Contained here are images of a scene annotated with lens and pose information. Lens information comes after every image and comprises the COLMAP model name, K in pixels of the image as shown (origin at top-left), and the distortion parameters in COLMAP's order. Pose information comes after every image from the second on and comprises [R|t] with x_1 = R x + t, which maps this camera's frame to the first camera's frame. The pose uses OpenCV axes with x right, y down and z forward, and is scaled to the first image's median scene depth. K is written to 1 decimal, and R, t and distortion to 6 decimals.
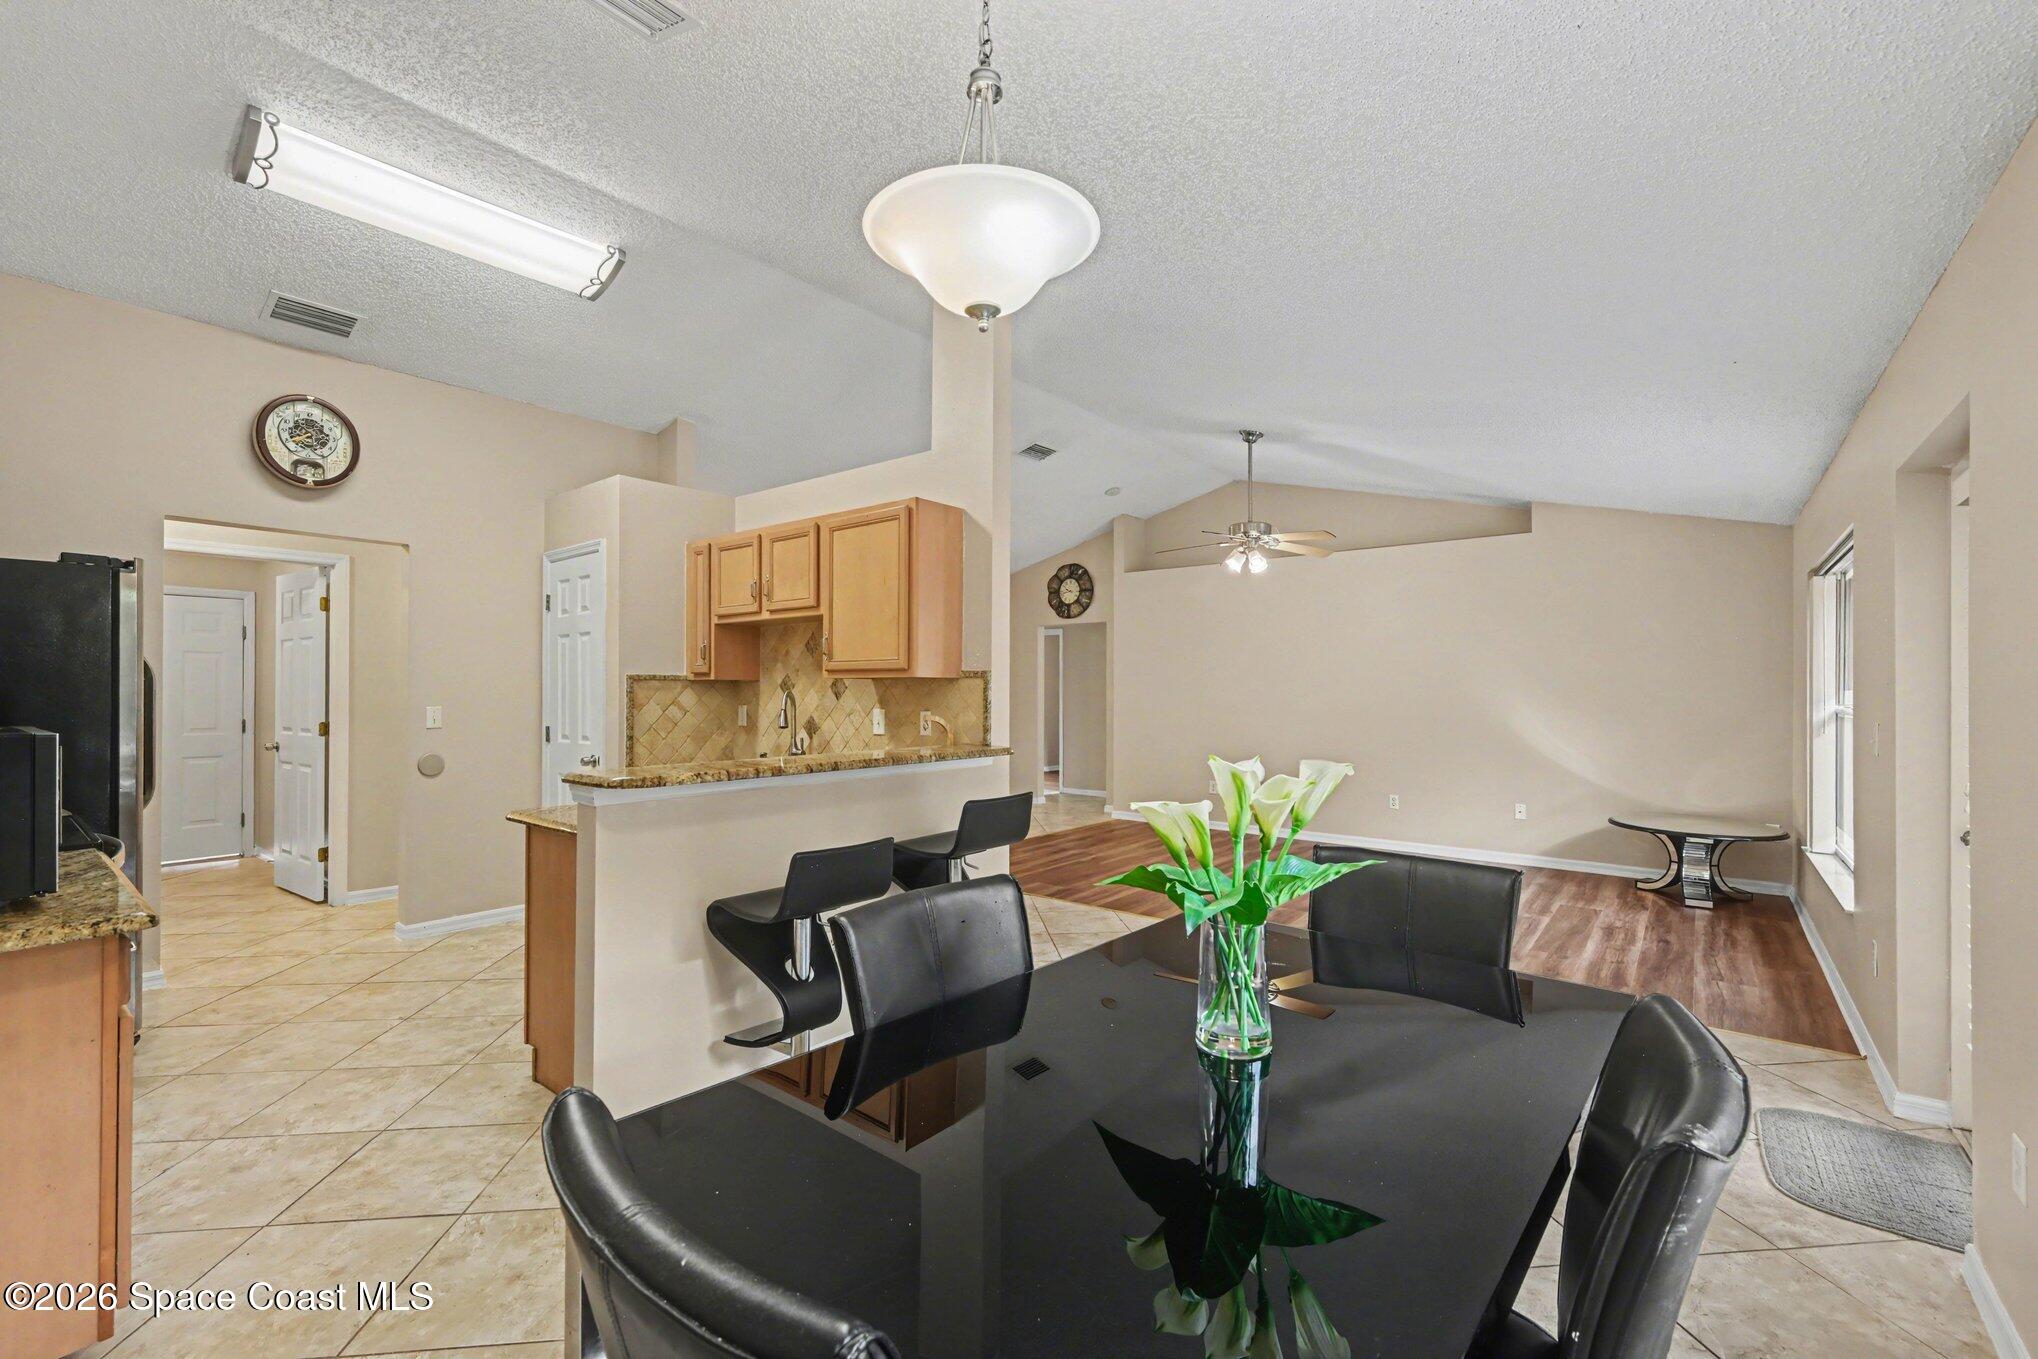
lens RADIAL K [[842.1, 0, 1014.7], [0, 842.1, 686.4], [0, 0, 1]] dist [-0.000985, 0.000002]
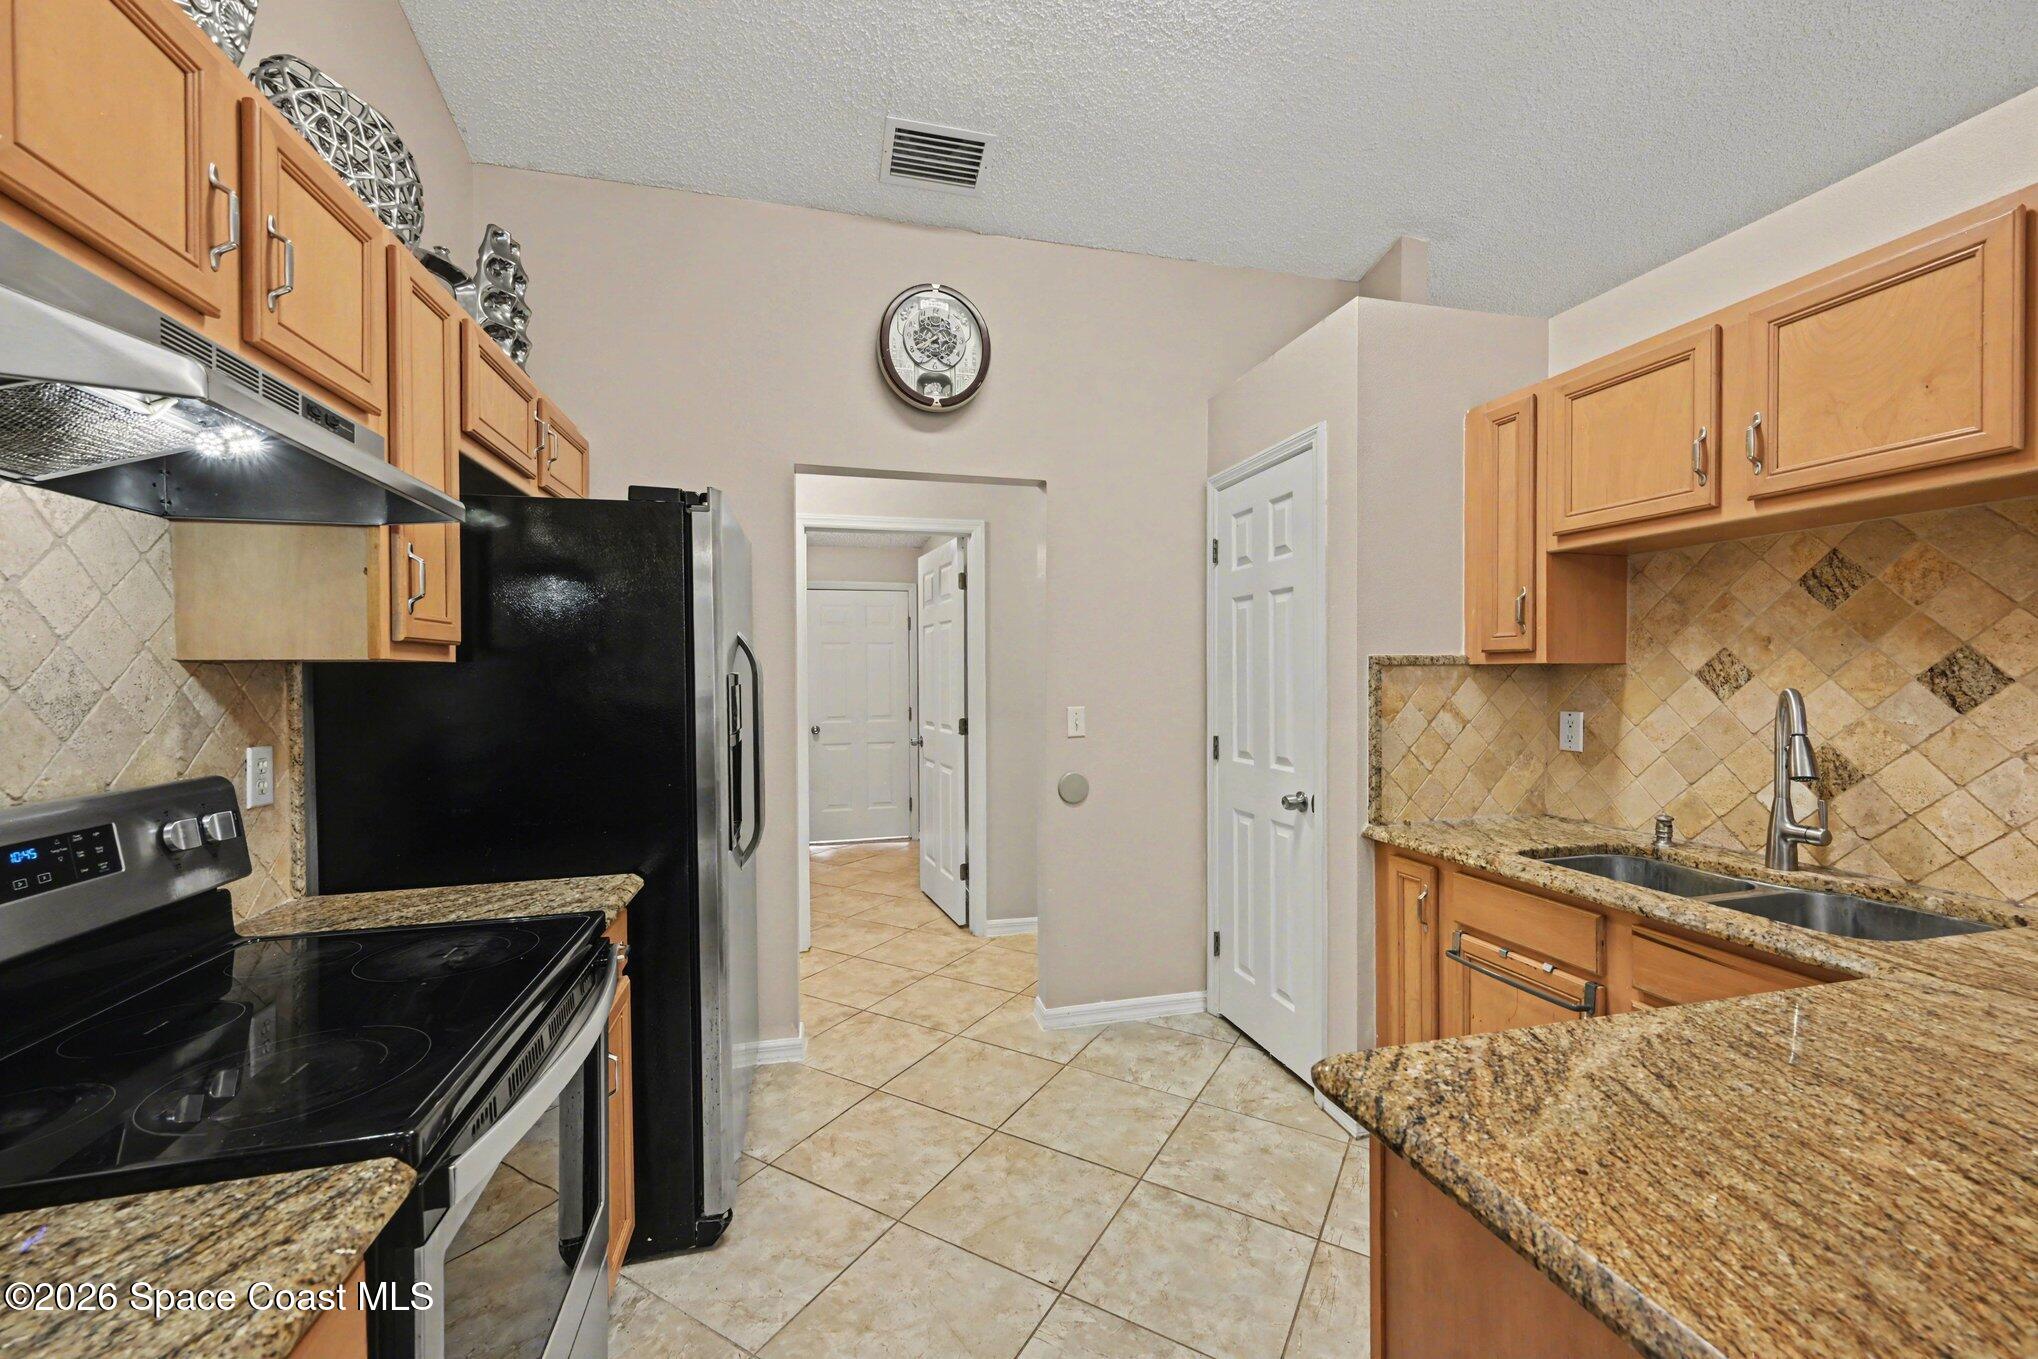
lens RADIAL K [[817.7, 0, 1022.9], [0, 817.7, 690.3], [0, 0, 1]] dist [0.000886, 0.000174]
pose [[0.804787, 0.006446, -0.593529, -0.342799], [0.009865, 0.999658, 0.024233, -0.007443], [0.593482, -0.025358, 0.804448, 0.452529]]
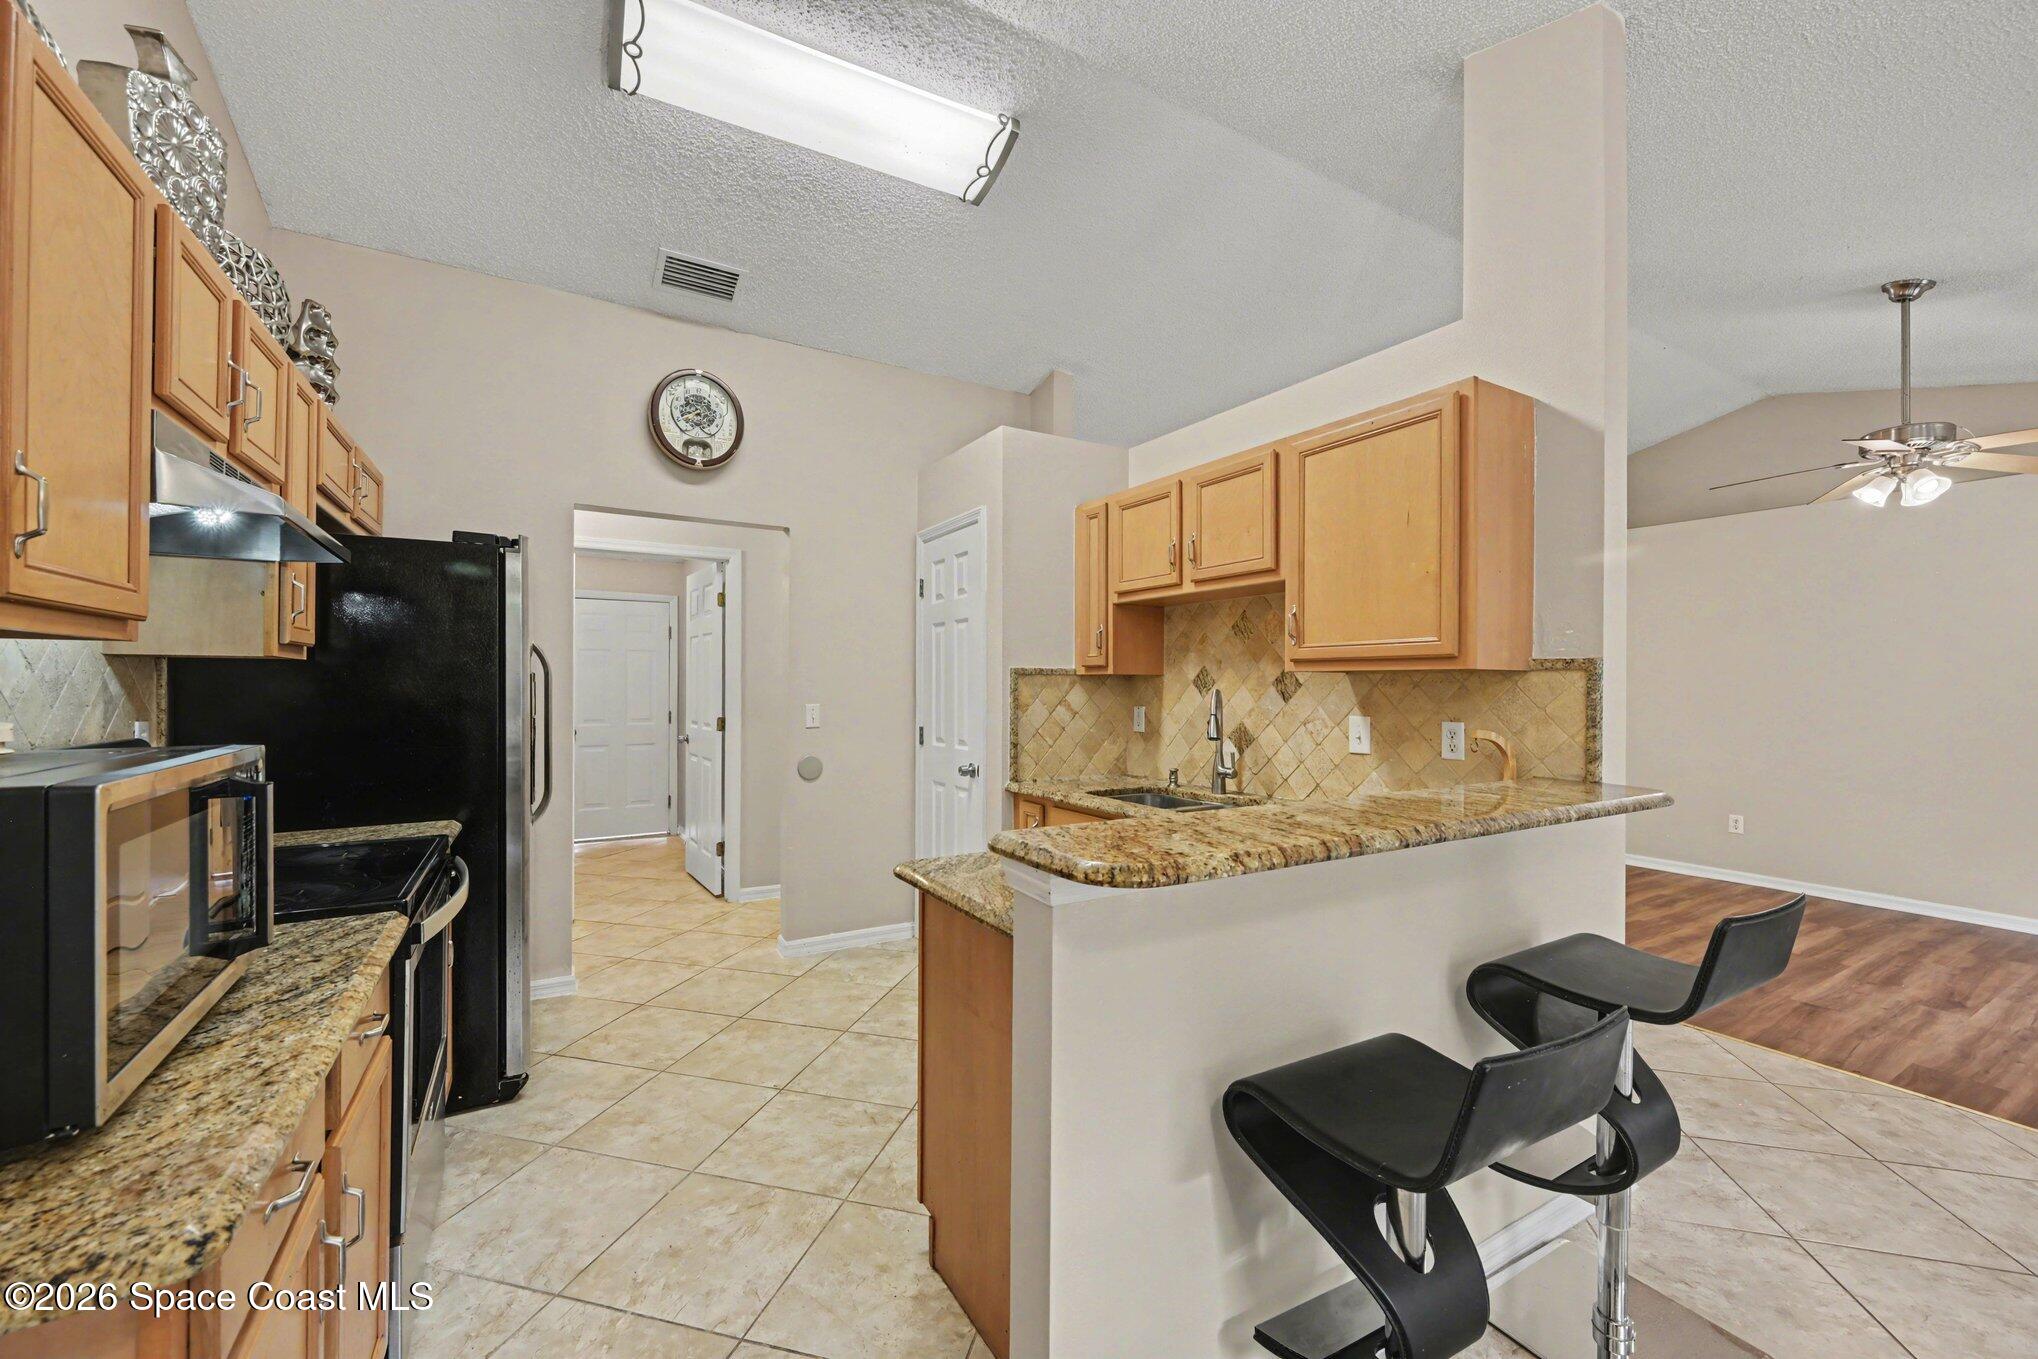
lens RADIAL K [[805.0, 0, 1018.7], [0, 805.0, 692.0], [0, 0, 1]] dist [0.001033, 0.000039]
pose [[0.935841, 0.006451, -0.352364, -0.186099], [-0.002077, 0.999916, 0.012792, -0.000891], [0.352417, -0.011239, 0.935775, 0.281323]]
